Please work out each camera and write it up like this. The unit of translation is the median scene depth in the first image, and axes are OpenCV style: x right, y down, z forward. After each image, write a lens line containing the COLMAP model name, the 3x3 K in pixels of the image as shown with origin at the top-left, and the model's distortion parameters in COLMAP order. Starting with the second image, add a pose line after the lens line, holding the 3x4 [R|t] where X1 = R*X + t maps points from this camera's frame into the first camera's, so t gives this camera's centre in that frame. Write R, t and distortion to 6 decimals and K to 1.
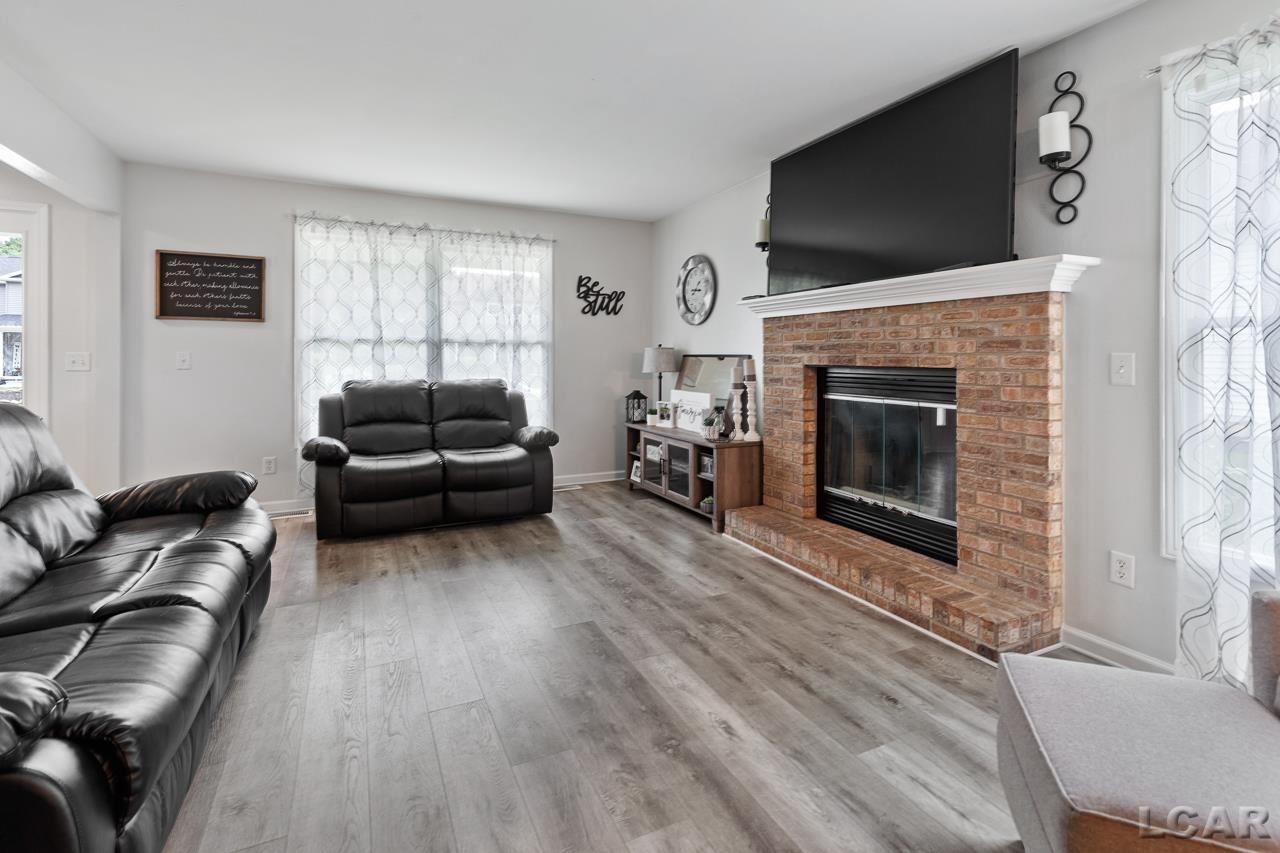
lens RADIAL K [[594.5, 0, 653.0], [0, 594.5, 360.2], [0, 0, 1]] dist [0.011211, -0.000940]
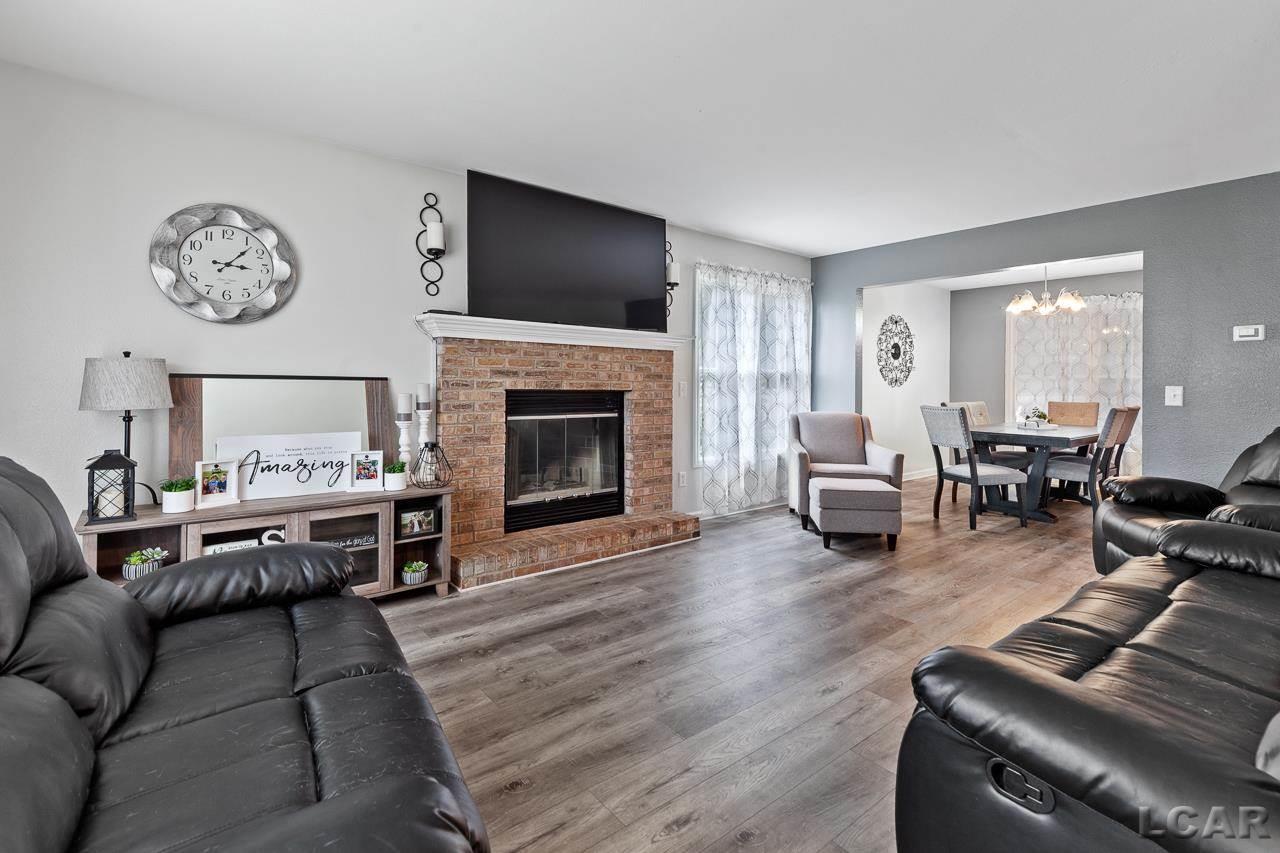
lens RADIAL K [[581.7, 0, 643.8], [0, 581.7, 384.3], [0, 0, 1]] dist [0.001403, 0.000014]
pose [[-0.212890, -0.006758, 0.977053, -0.944541], [-0.008742, 0.999949, 0.005011, -0.009727], [-0.977037, -0.007475, -0.212938, 1.173081]]
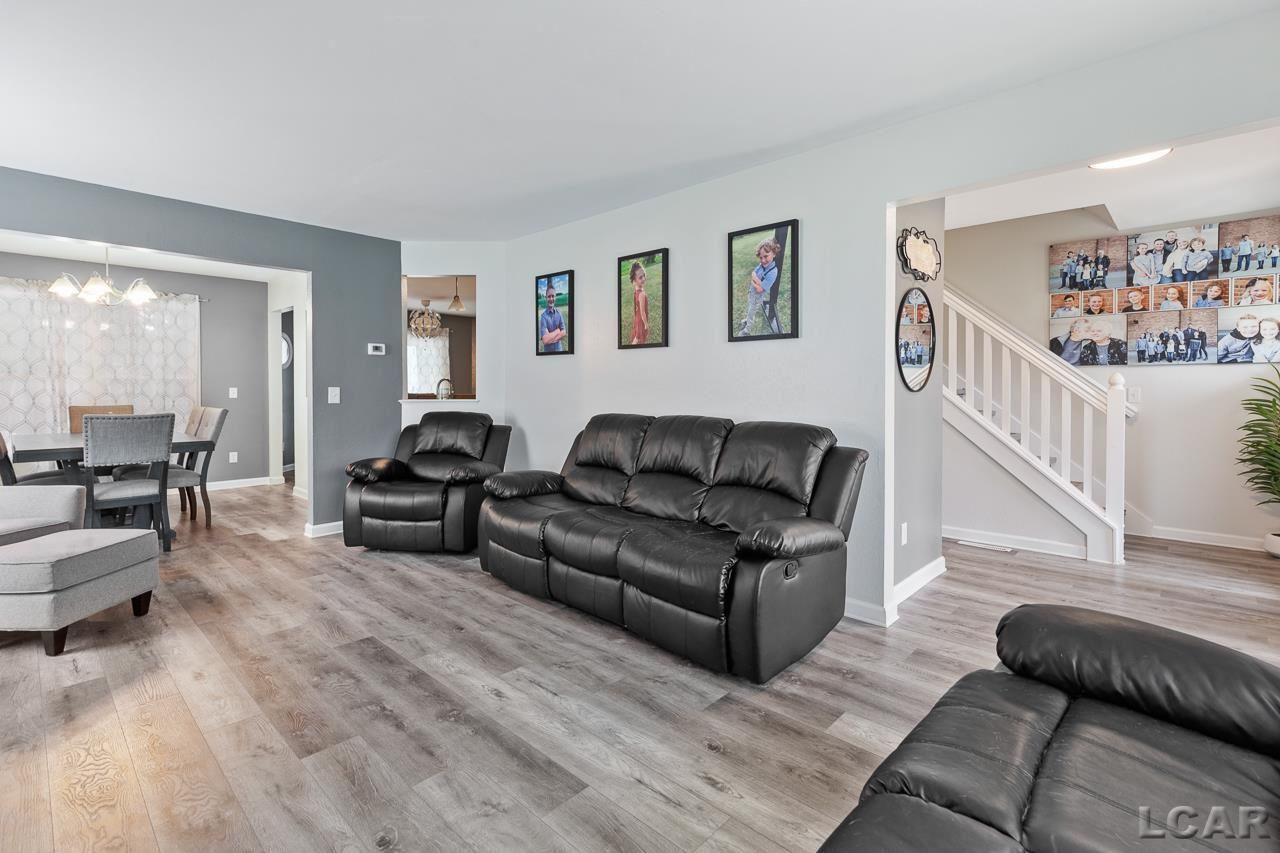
lens RADIAL K [[589.4, 0, 639.5], [0, 589.4, 396.3], [0, 0, 1]] dist [0.001119, -0.000389]
pose [[-0.940752, 0.000495, -0.339095, -0.208353], [-0.004057, 0.999911, 0.012713, -0.008103], [0.339071, 0.013335, -0.940666, 1.536147]]
